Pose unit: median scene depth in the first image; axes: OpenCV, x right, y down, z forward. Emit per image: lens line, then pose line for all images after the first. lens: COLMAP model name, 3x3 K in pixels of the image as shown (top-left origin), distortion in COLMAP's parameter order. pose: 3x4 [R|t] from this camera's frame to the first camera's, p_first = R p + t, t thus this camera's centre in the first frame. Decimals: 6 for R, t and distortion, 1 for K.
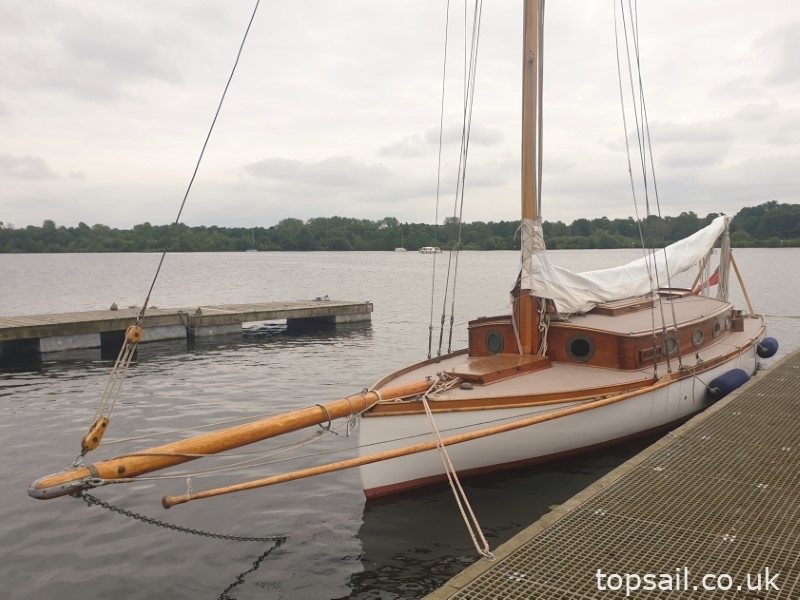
lens RADIAL K [[751.0, 0, 437.4], [0, 751.0, 348.2], [0, 0, 1]] dist [0.077078, -0.013795]
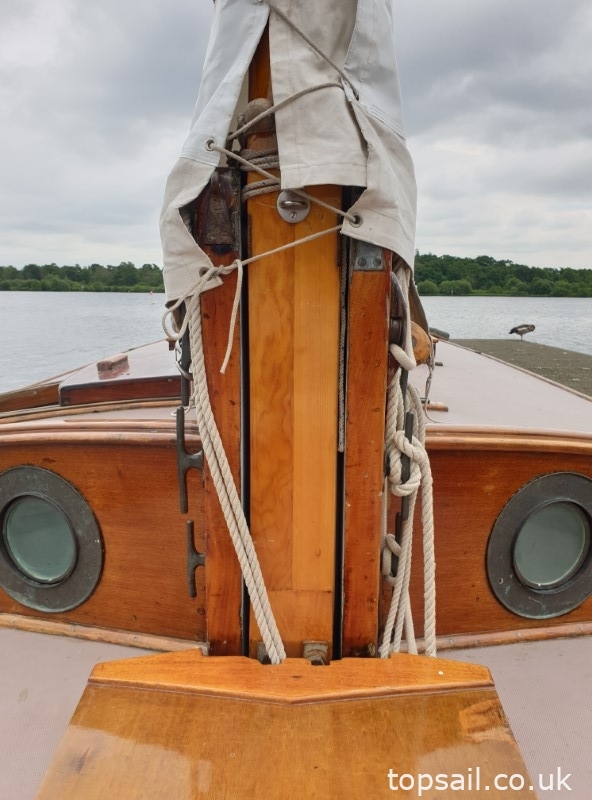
lens RADIAL K [[638.0, 0, 299.8], [0, 638.0, 398.4], [0, 0, 1]] dist [-0.001048, 0.014580]
pose [[0.836828, -0.074121, 0.542425, 0.031506], [0.056977, 0.997203, 0.048364, -0.028398], [-0.544493, -0.009567, 0.838711, 0.536565]]
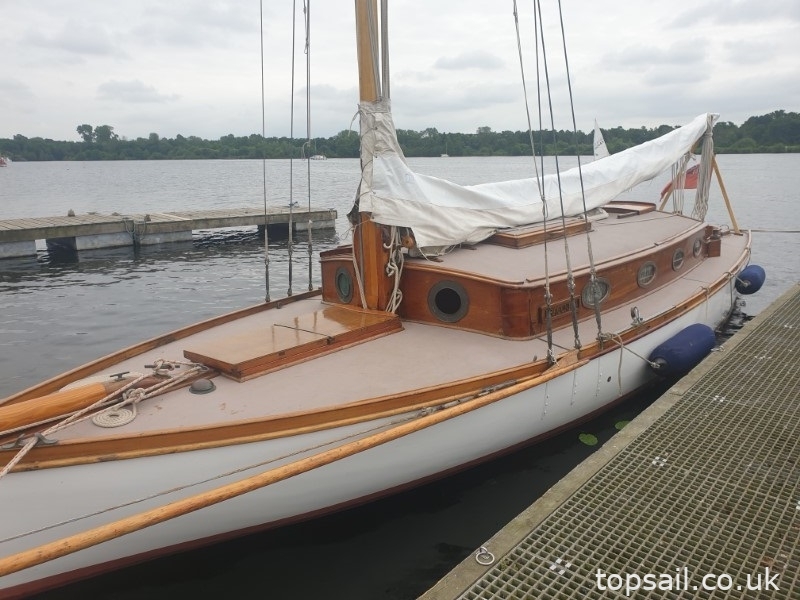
lens RADIAL K [[620.6, 0, 404.7], [0, 620.6, 295.7], [0, 0, 1]] dist [0.027533, -0.002644]
pose [[0.994593, 0.021137, -0.101676, 0.122900], [-0.011785, 0.995716, 0.091714, -0.032884], [0.103179, -0.090019, 0.990581, 0.270592]]
